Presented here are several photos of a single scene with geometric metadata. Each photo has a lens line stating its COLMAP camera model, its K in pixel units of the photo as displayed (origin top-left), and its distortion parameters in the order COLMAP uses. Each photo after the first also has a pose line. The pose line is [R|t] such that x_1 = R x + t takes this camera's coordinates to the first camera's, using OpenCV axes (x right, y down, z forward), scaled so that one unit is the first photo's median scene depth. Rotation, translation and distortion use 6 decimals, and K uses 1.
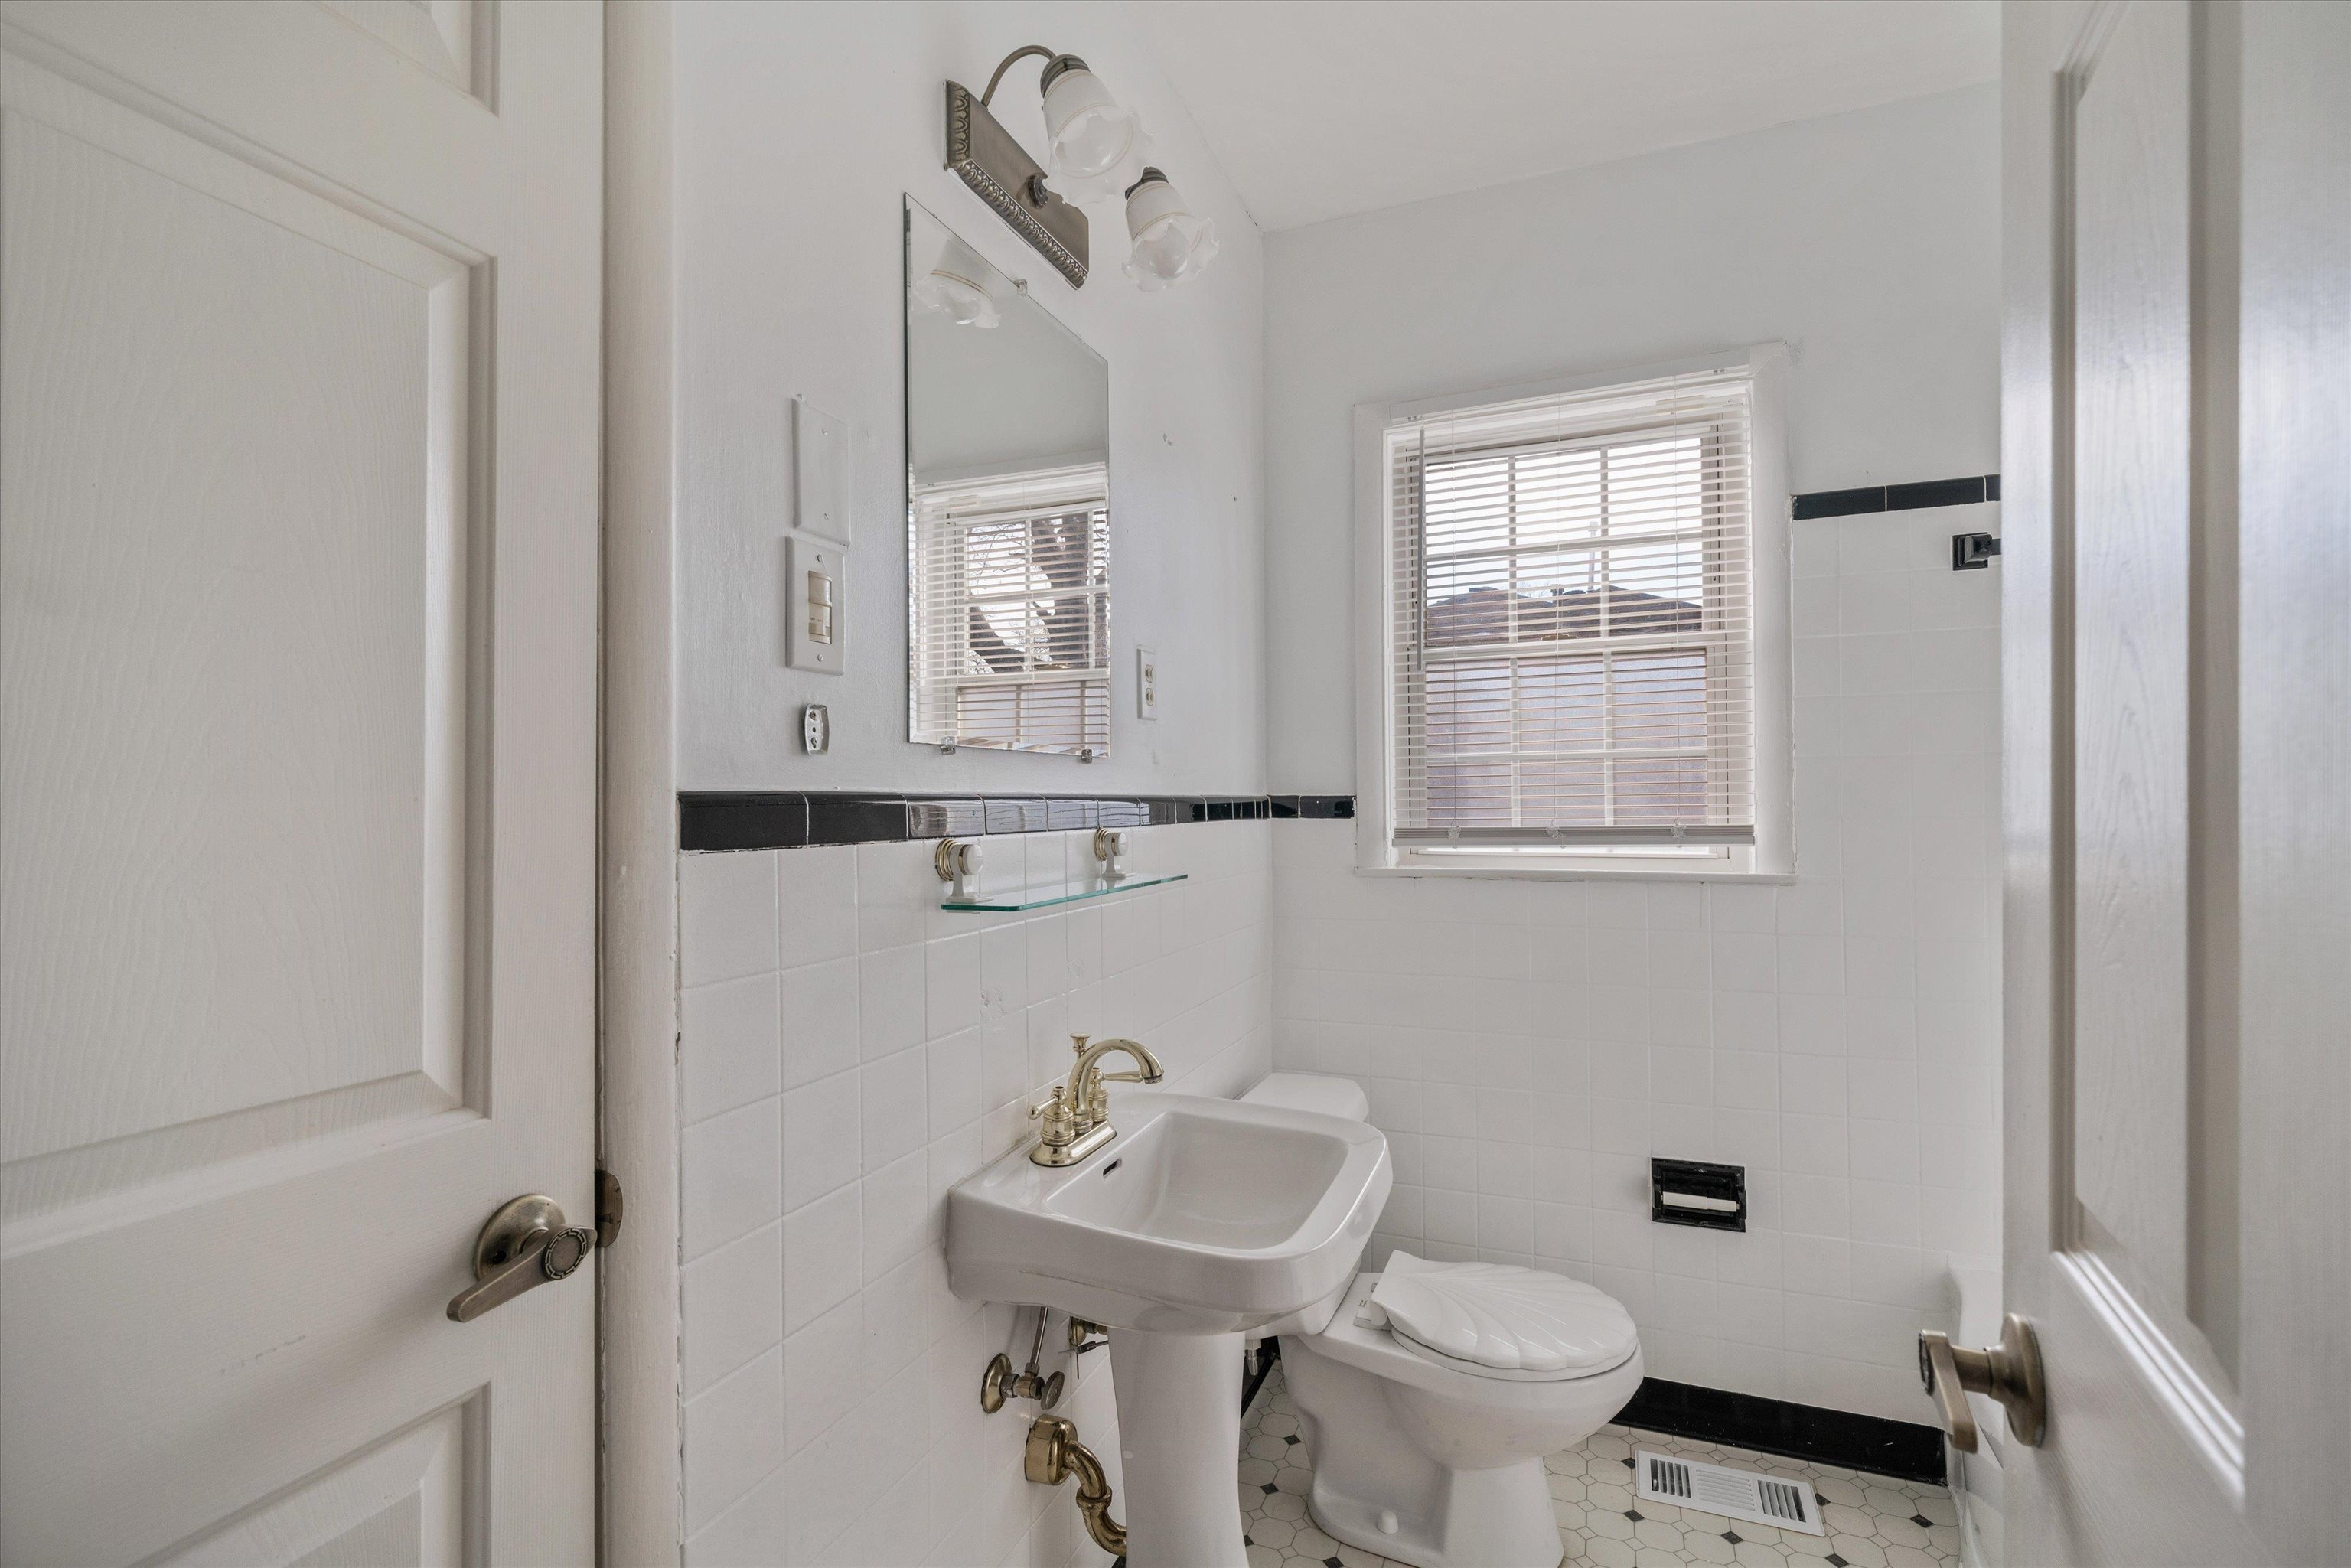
lens RADIAL K [[1087.0, 0, 1176.7], [0, 1087.0, 788.8], [0, 0, 1]] dist [0.000296, 0.000682]
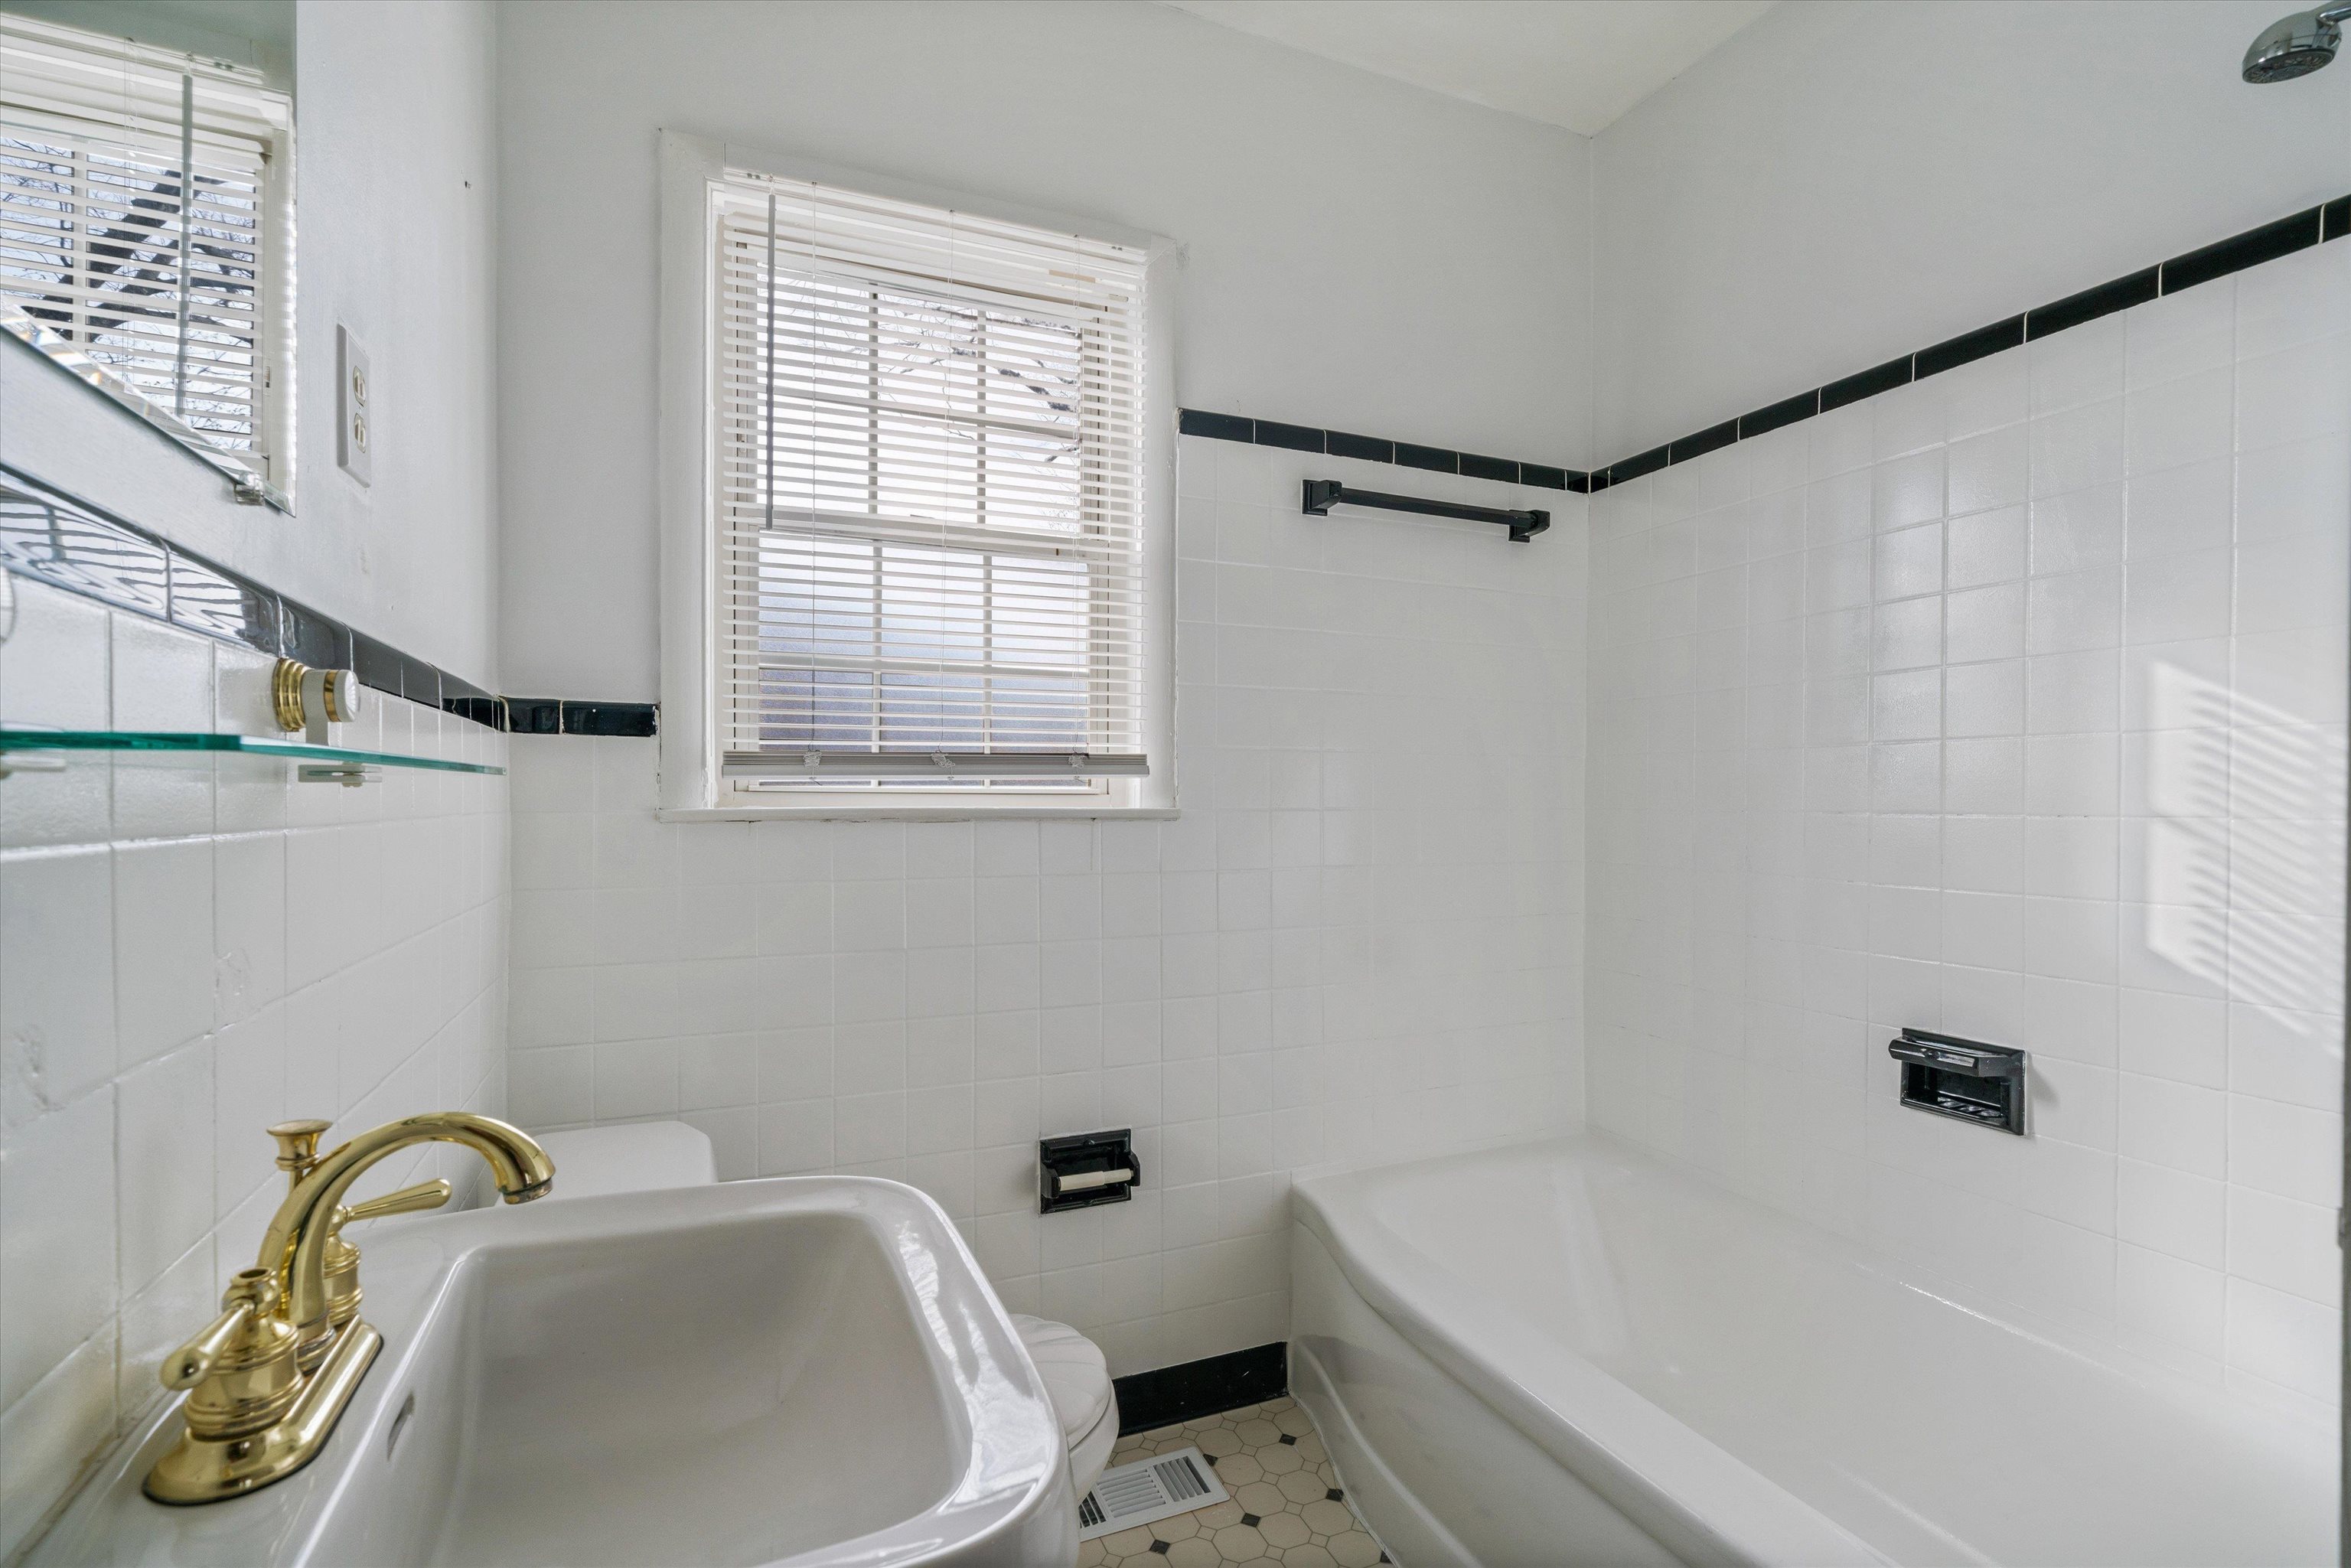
lens RADIAL K [[1080.9, 0, 1175.8], [0, 1080.9, 798.9], [0, 0, 1]] dist [-0.003046, 0.000483]
pose [[0.705216, 0.008534, 0.708941, -0.097428], [-0.013820, 0.999903, 0.001711, 0.069024], [-0.708858, -0.011004, 0.705265, 0.336985]]
